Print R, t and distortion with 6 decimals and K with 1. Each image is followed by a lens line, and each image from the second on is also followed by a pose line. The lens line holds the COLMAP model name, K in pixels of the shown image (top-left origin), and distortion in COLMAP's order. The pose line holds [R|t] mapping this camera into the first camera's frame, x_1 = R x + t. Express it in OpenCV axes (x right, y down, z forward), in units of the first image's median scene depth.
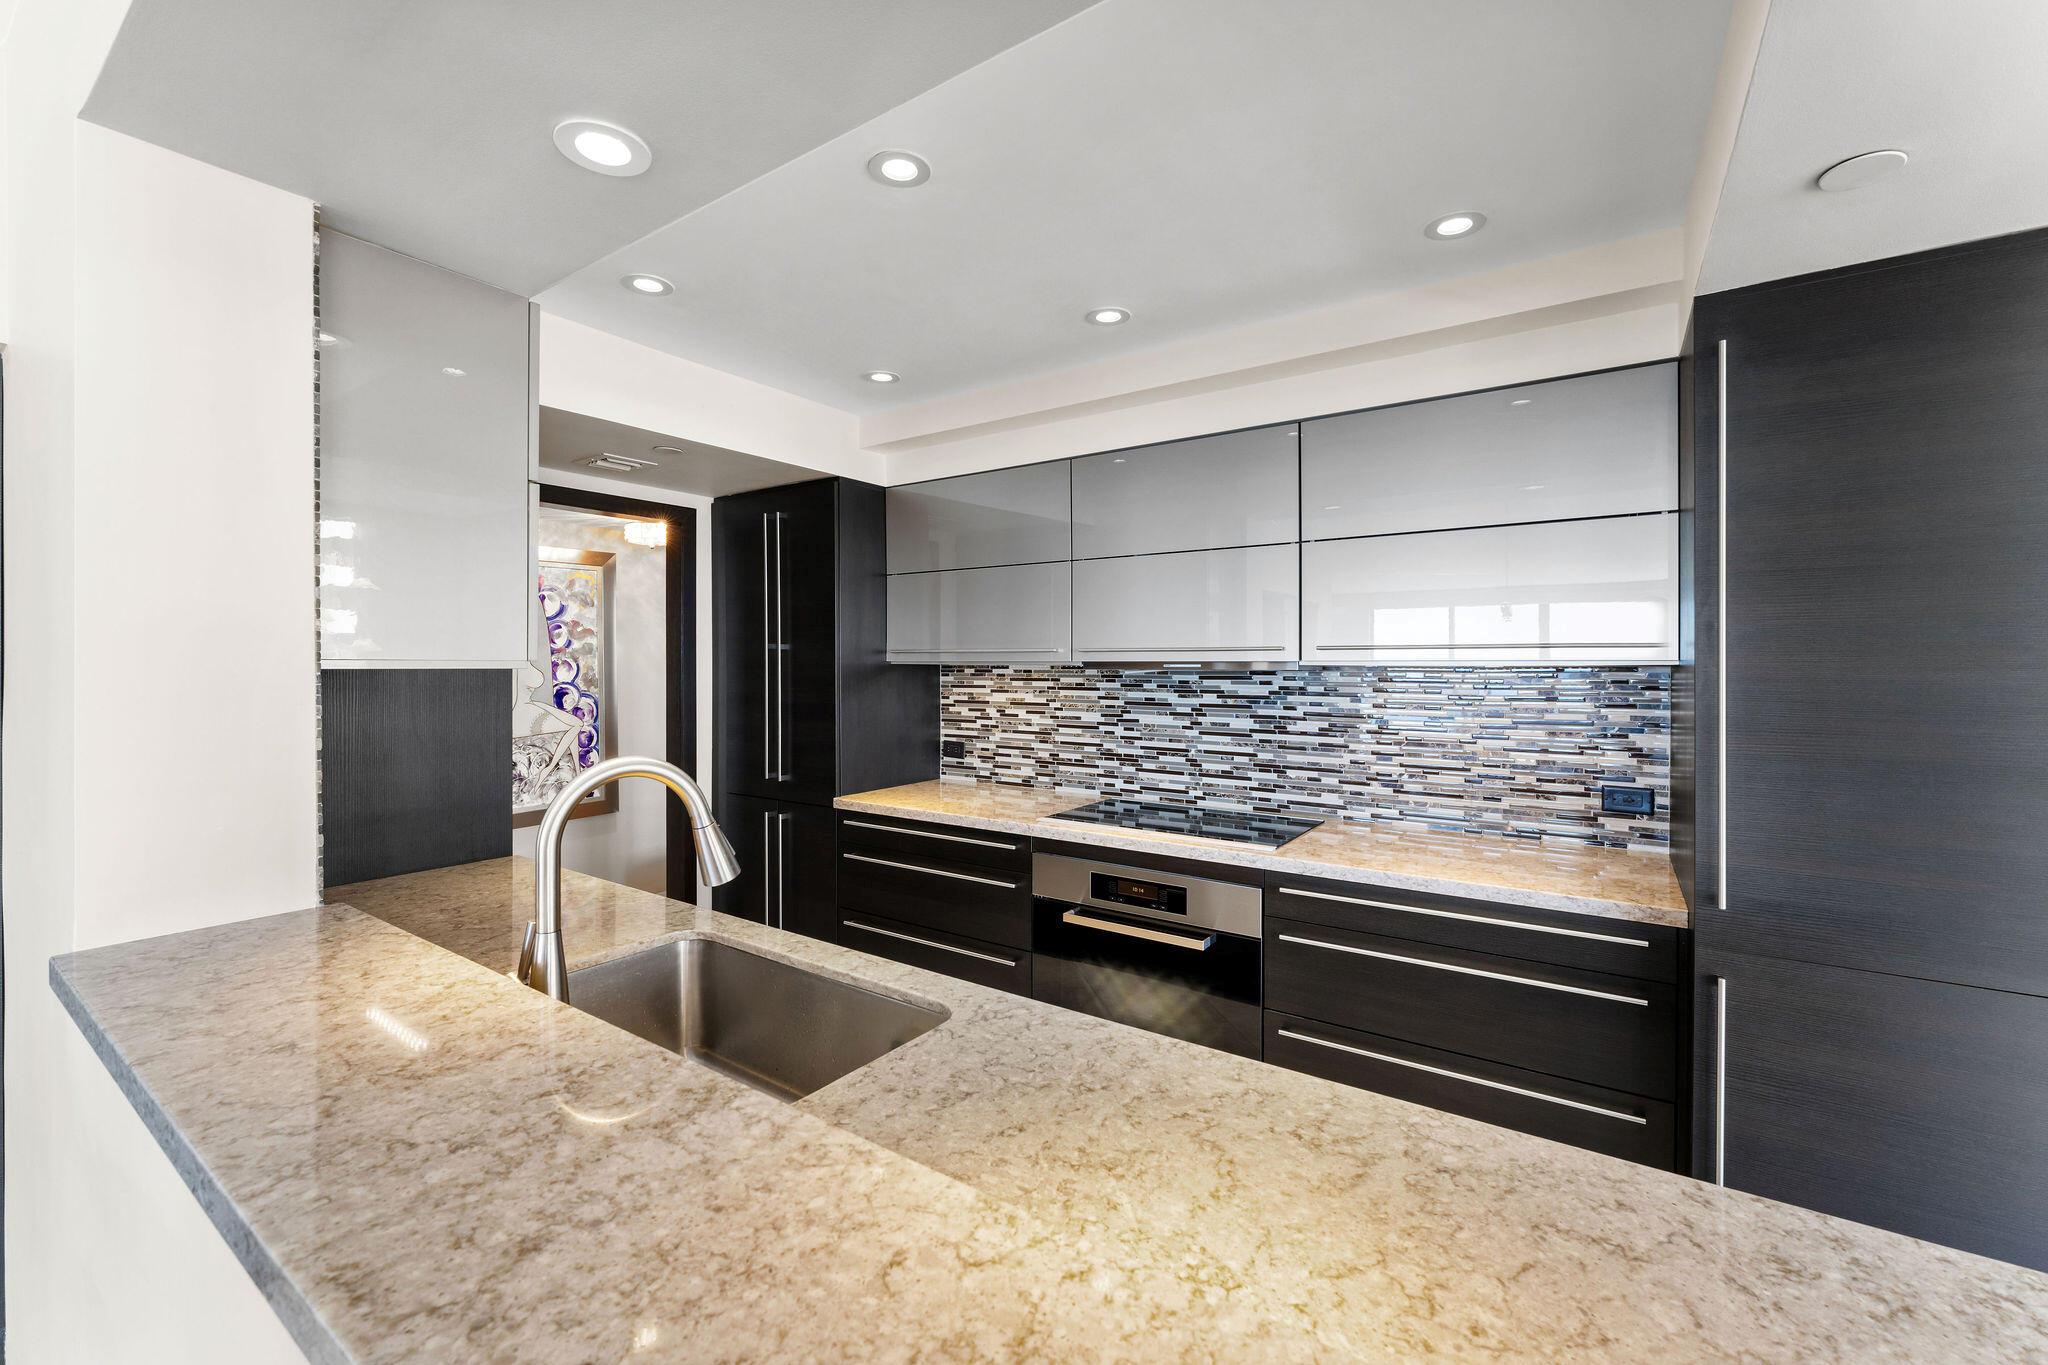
lens RADIAL K [[836.3, 0, 1017.5], [0, 836.3, 669.0], [0, 0, 1]] dist [-0.006165, 0.000703]
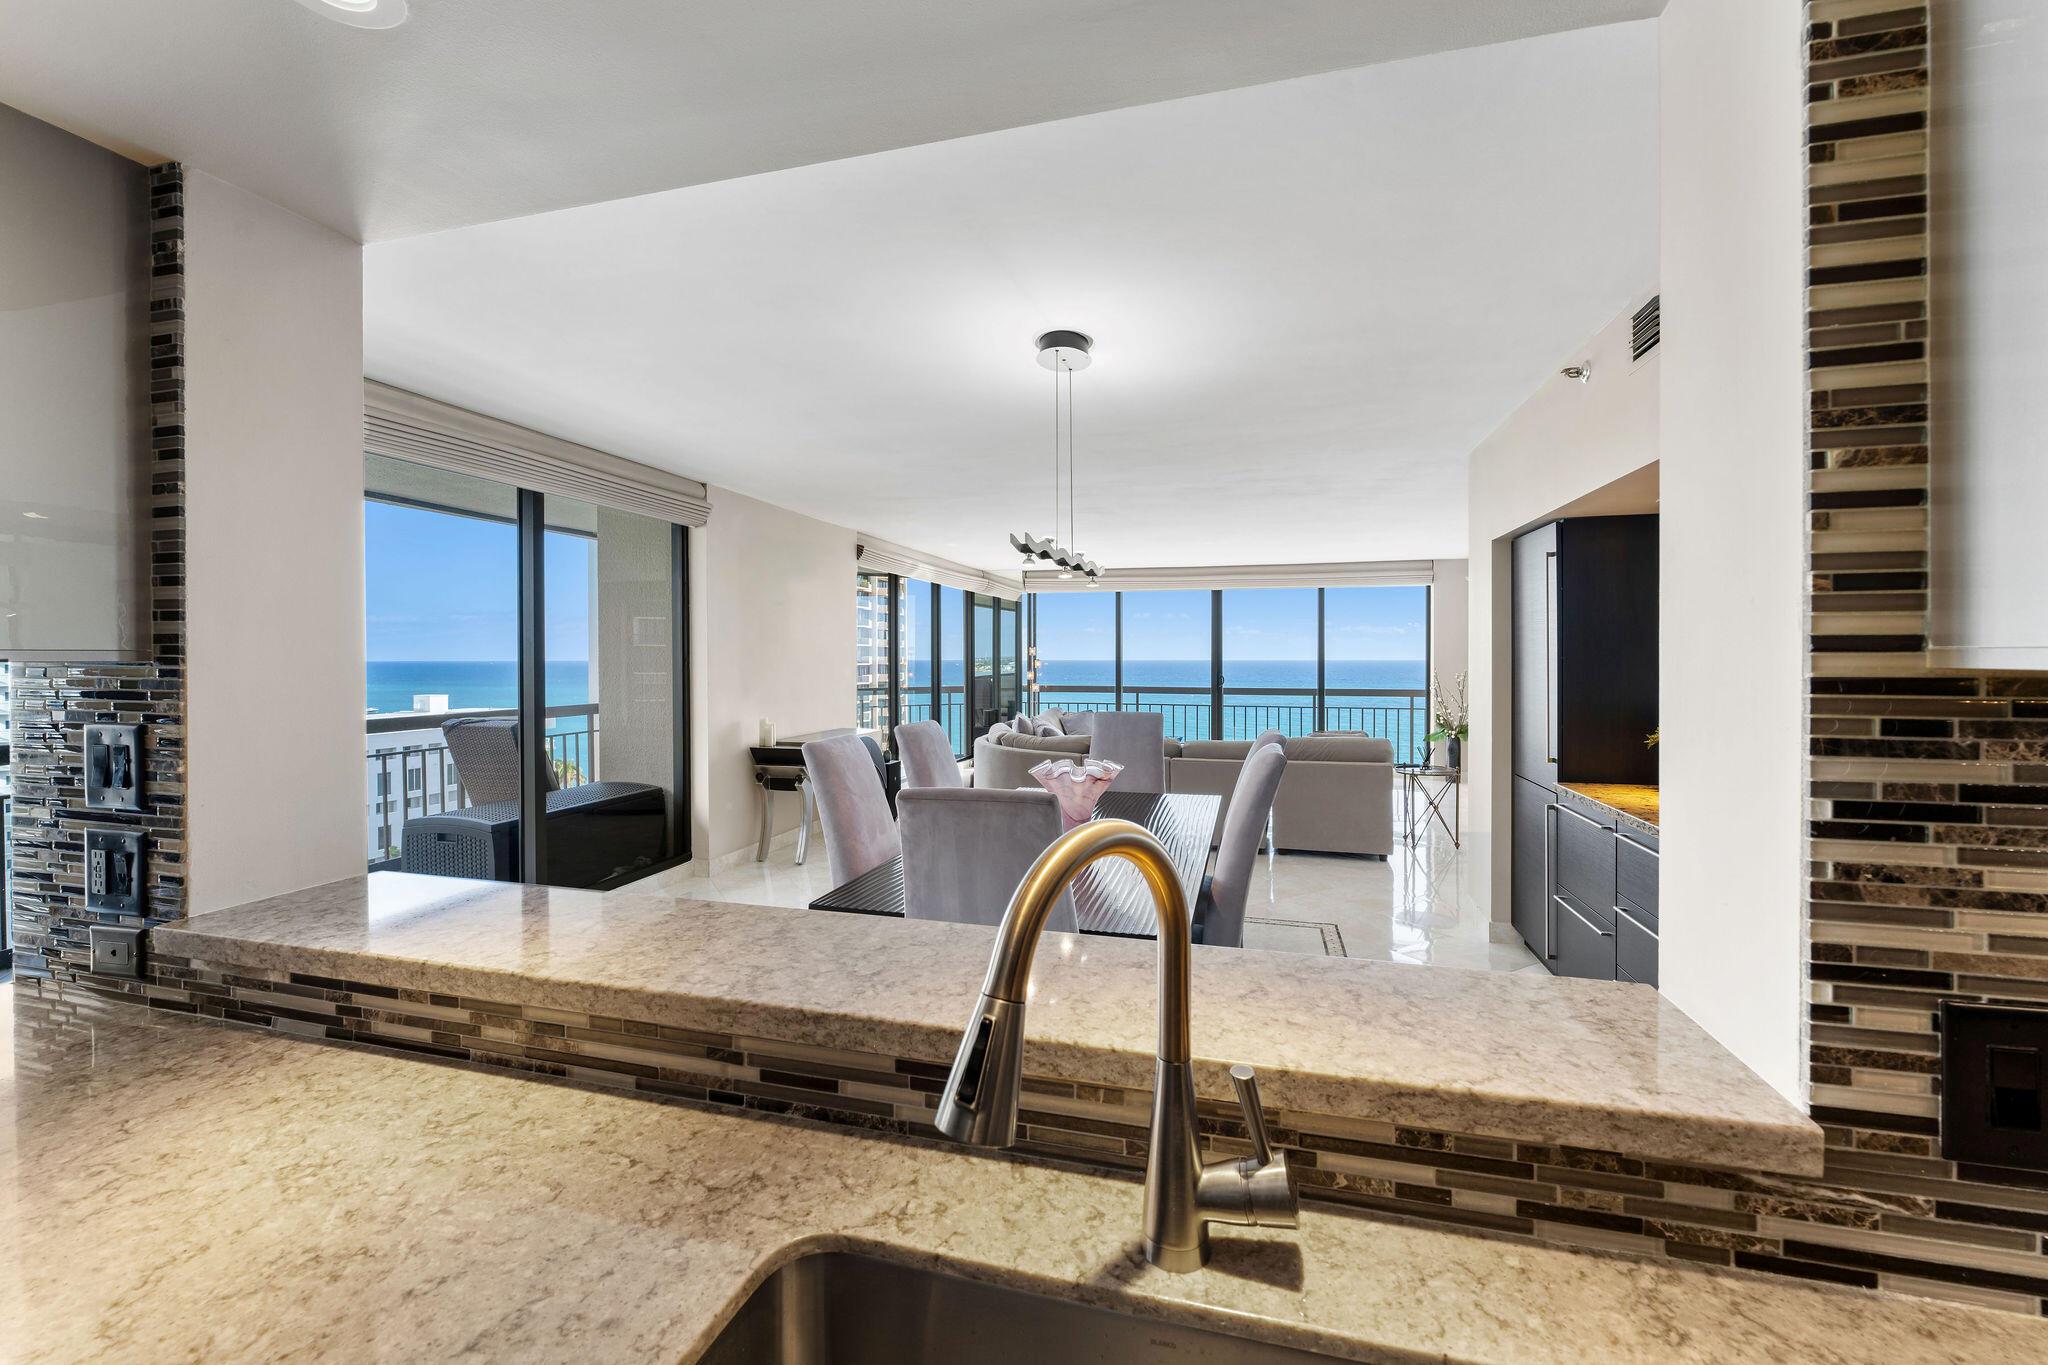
lens RADIAL K [[836.3, 0, 1019.0], [0, 836.3, 661.3], [0, 0, 1]] dist [-0.006165, 0.000703]
pose [[-0.942803, 0.002652, -0.333339, -0.077242], [-0.002133, 0.999900, 0.013987, -0.004604], [0.333343, 0.013898, -0.942703, 0.554131]]
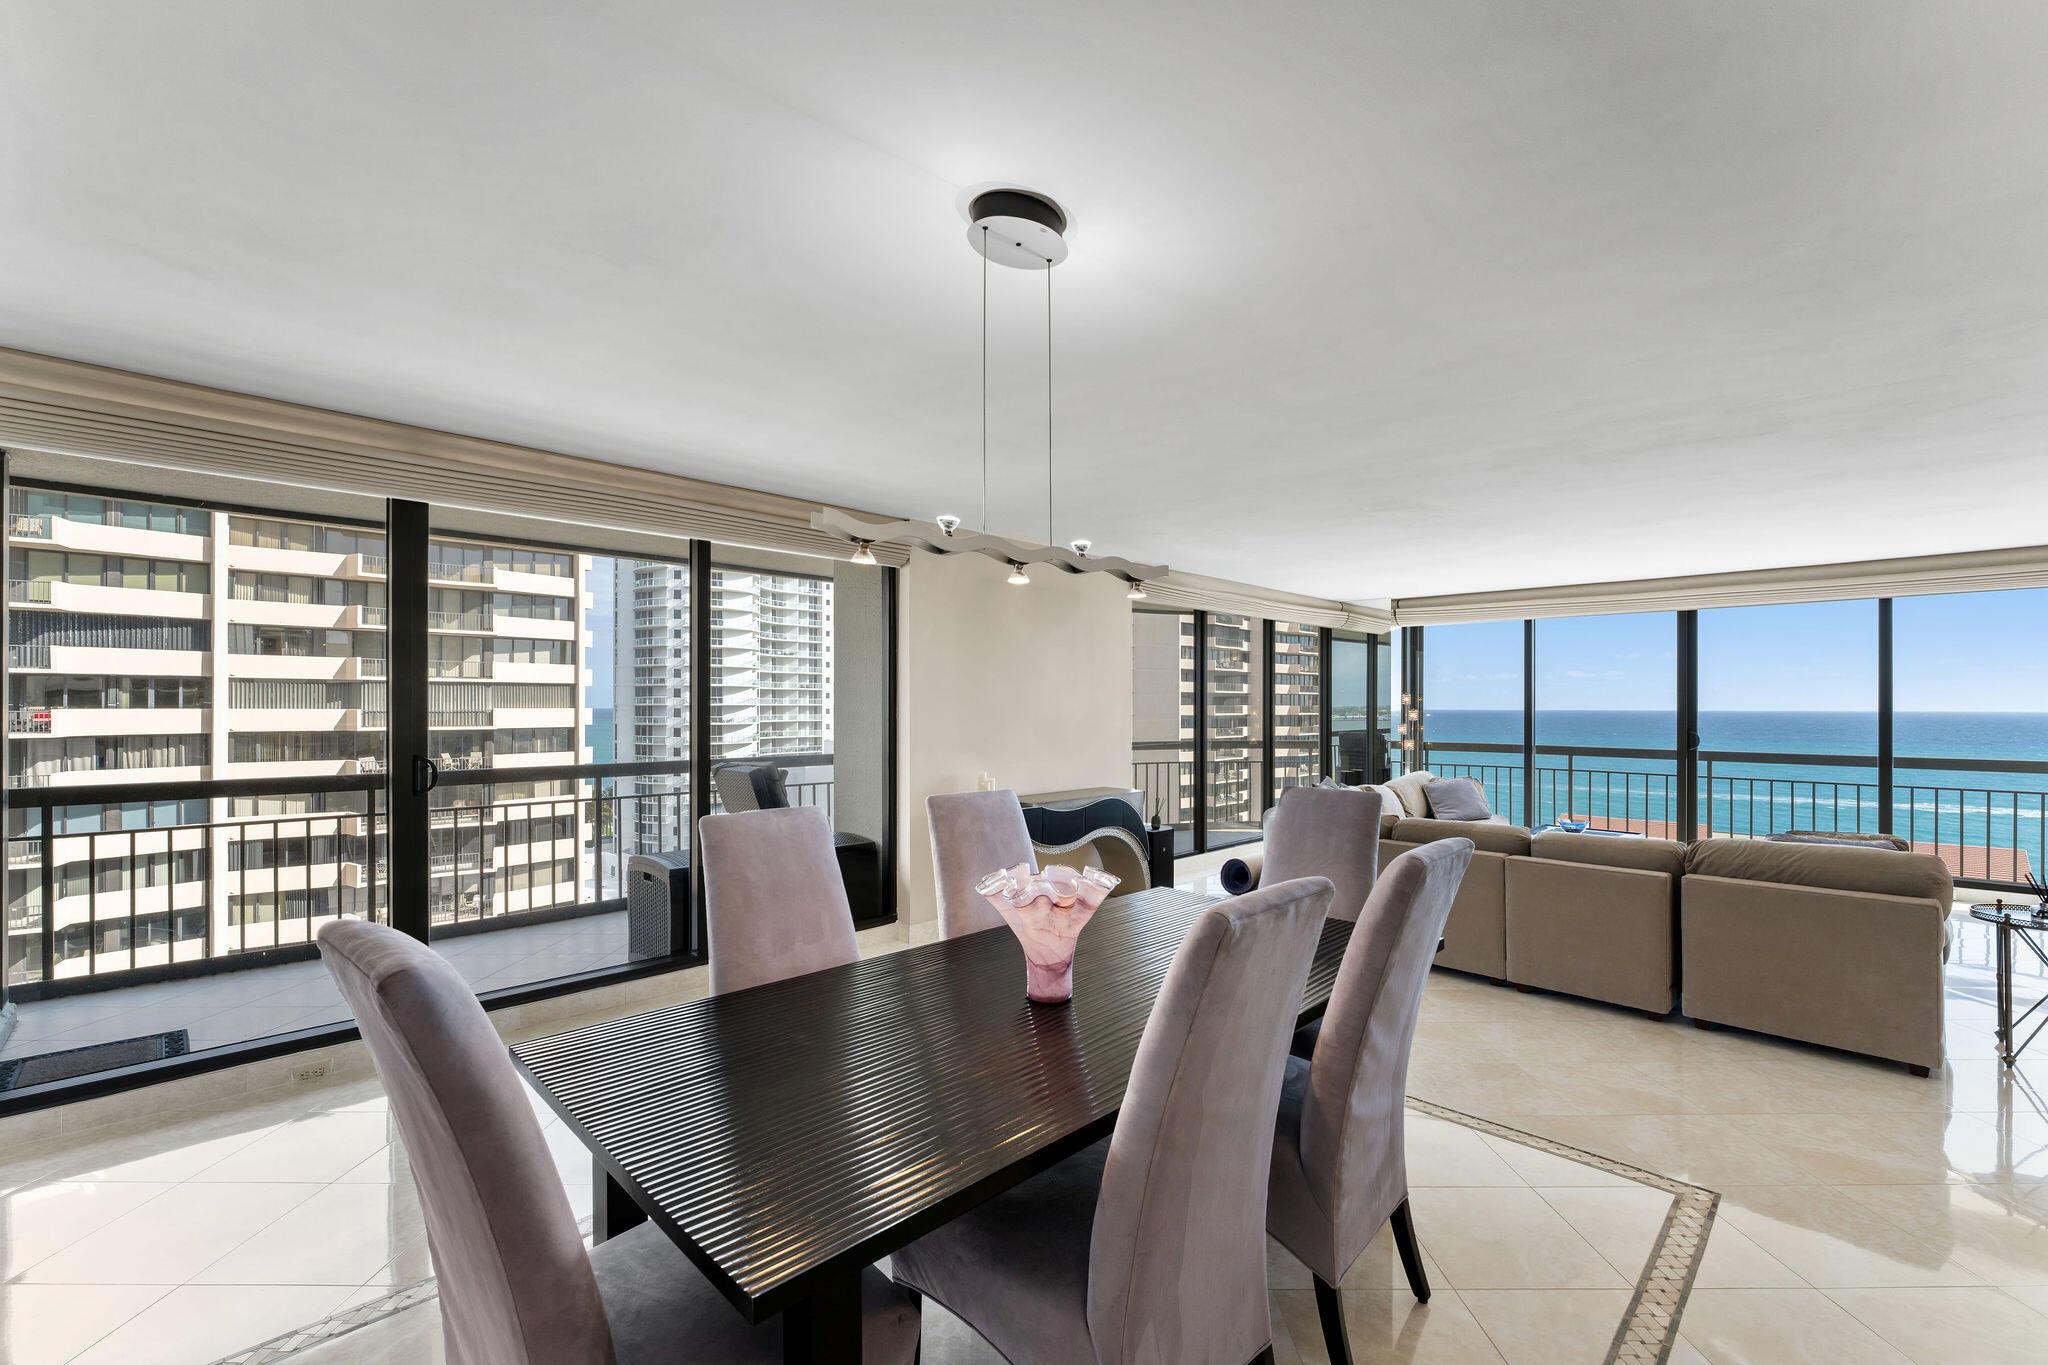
lens RADIAL K [[836.3, 0, 1053.0], [0, 836.3, 701.7], [0, 0, 1]] dist [-0.006165, 0.000703]
pose [[-0.987964, -0.001195, 0.154677, -0.545265], [-0.000460, 0.999988, 0.004788, -0.002798], [-0.154681, 0.004659, -0.987953, 0.266199]]
